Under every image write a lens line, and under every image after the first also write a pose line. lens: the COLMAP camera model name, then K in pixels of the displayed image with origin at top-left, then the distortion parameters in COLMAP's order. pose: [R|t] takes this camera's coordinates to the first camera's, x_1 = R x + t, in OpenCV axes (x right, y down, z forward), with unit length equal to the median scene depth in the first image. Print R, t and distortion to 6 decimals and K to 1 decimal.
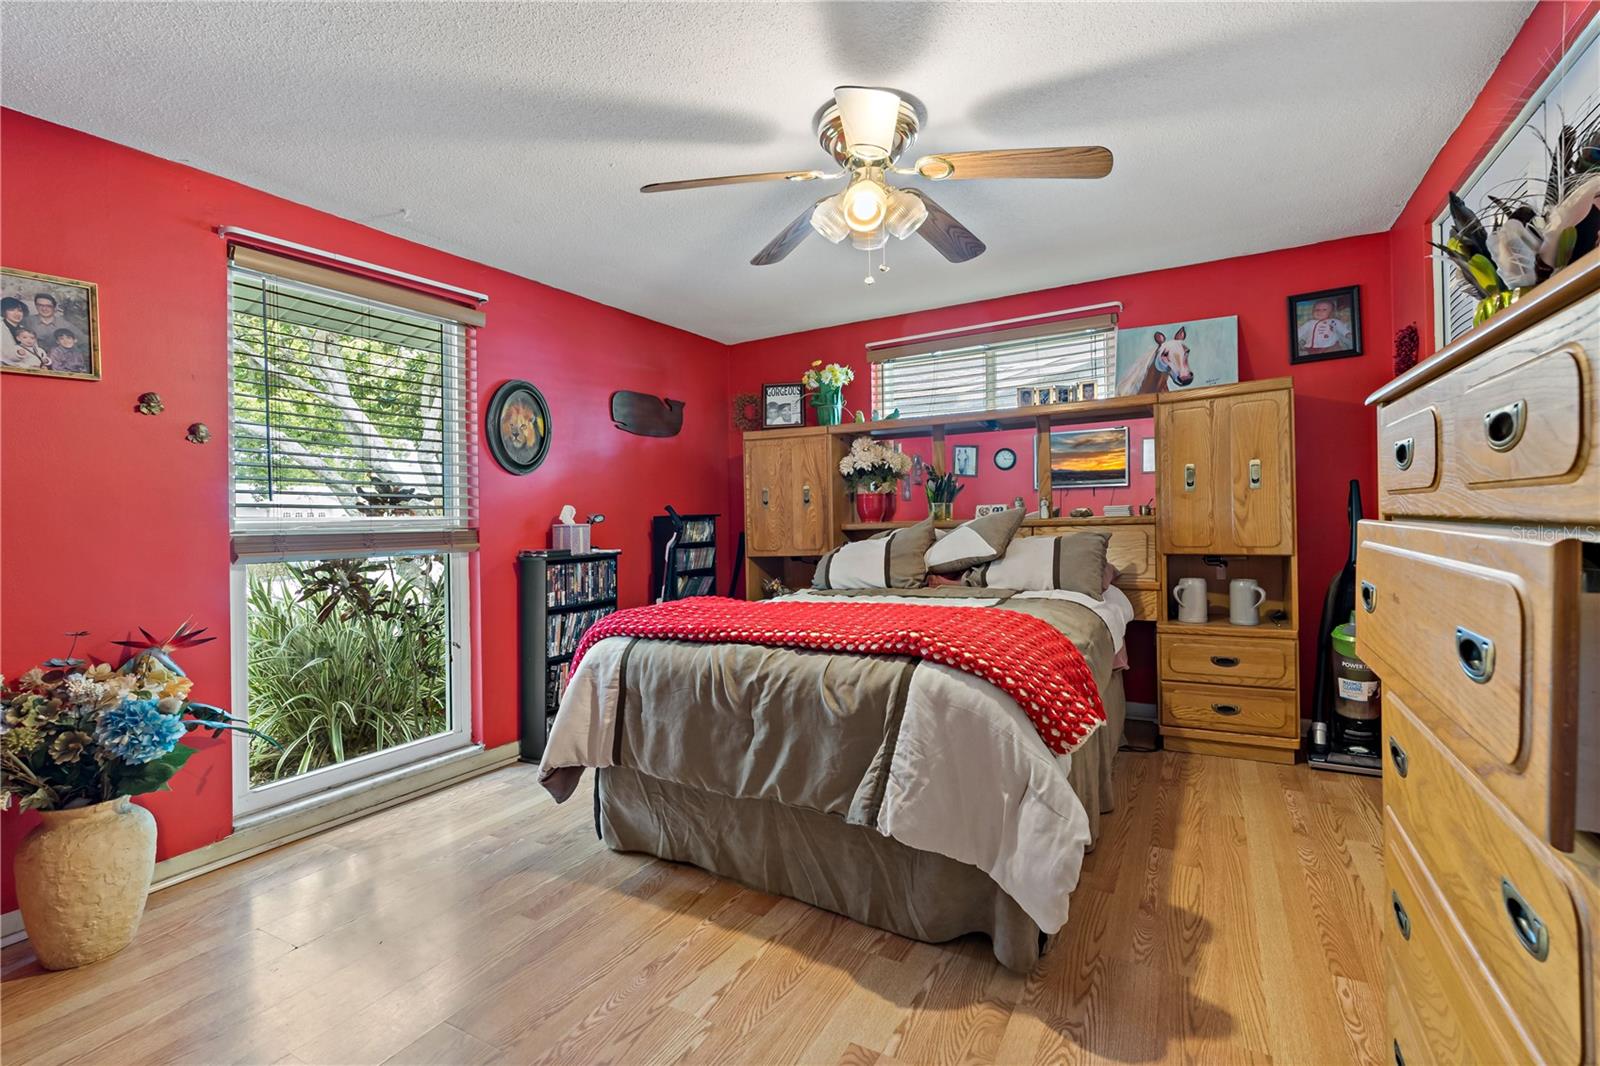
lens RADIAL K [[720.6, 0, 801.4], [0, 720.6, 523.7], [0, 0, 1]] dist [-0.000232, -0.000567]
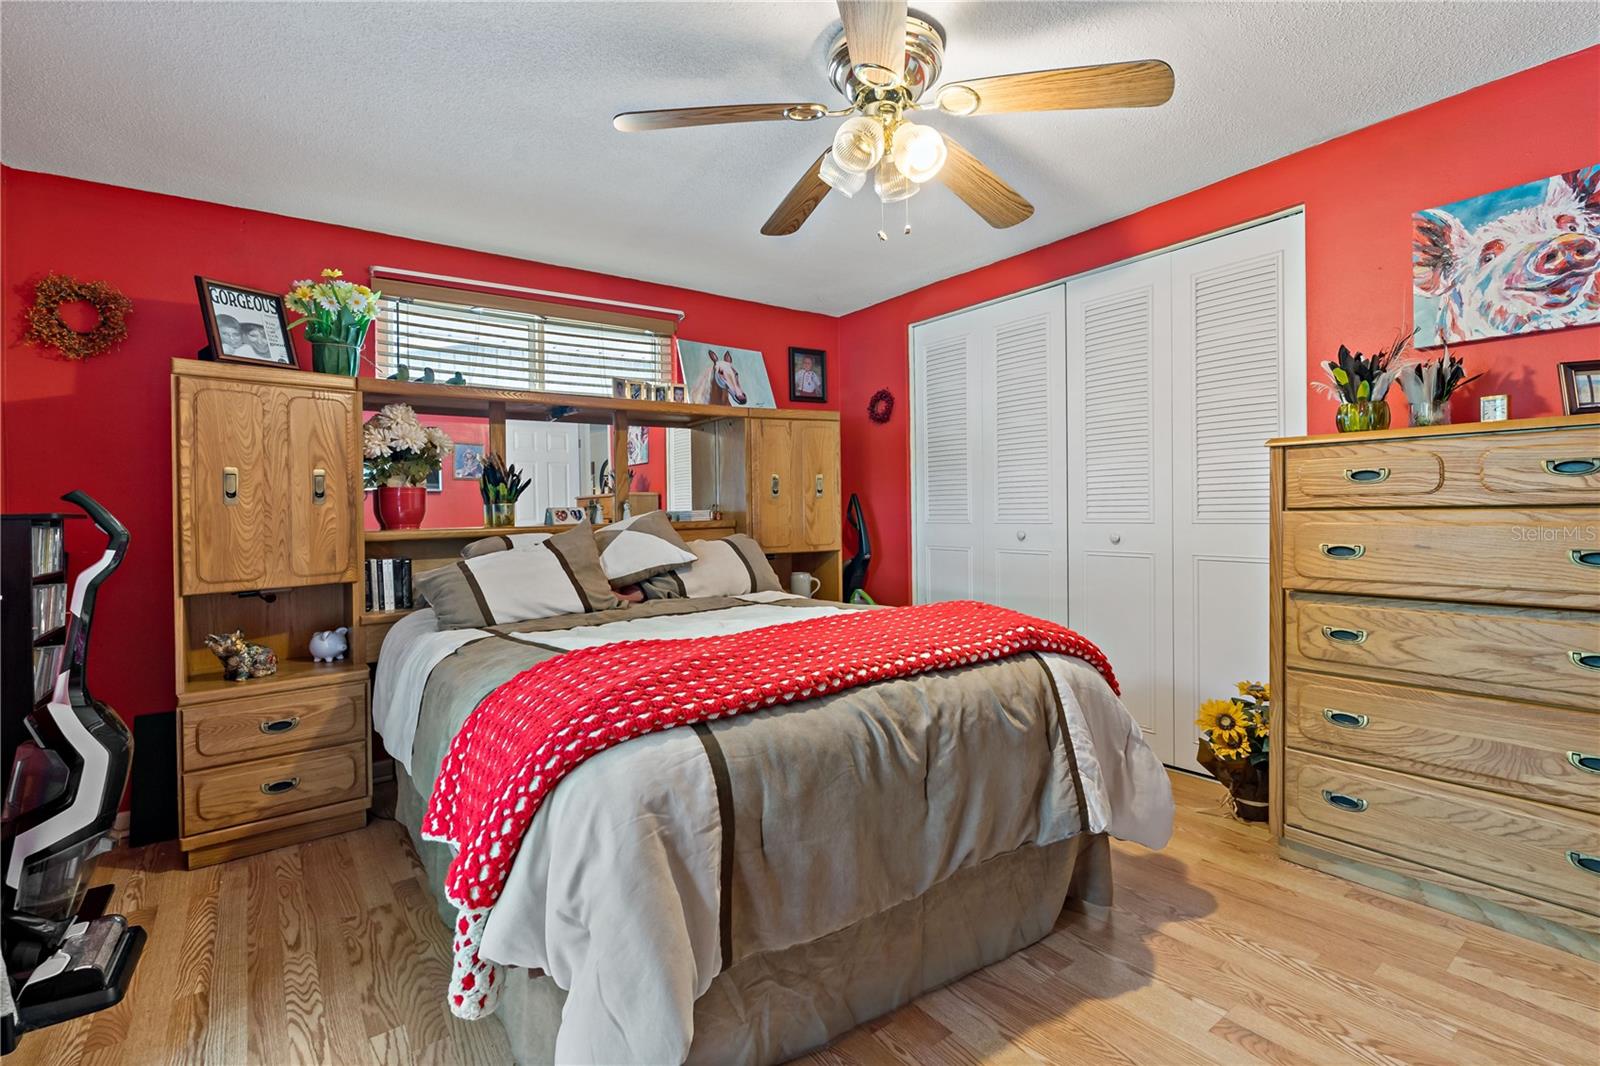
lens RADIAL K [[720.6, 0, 795.5], [0, 720.6, 525.7], [0, 0, 1]] dist [-0.000232, -0.000567]
pose [[0.419049, 0.001418, 0.907963, -0.461391], [0.017278, 0.999805, -0.009536, 0.009764], [-0.907799, 0.019683, 0.418943, 0.467495]]
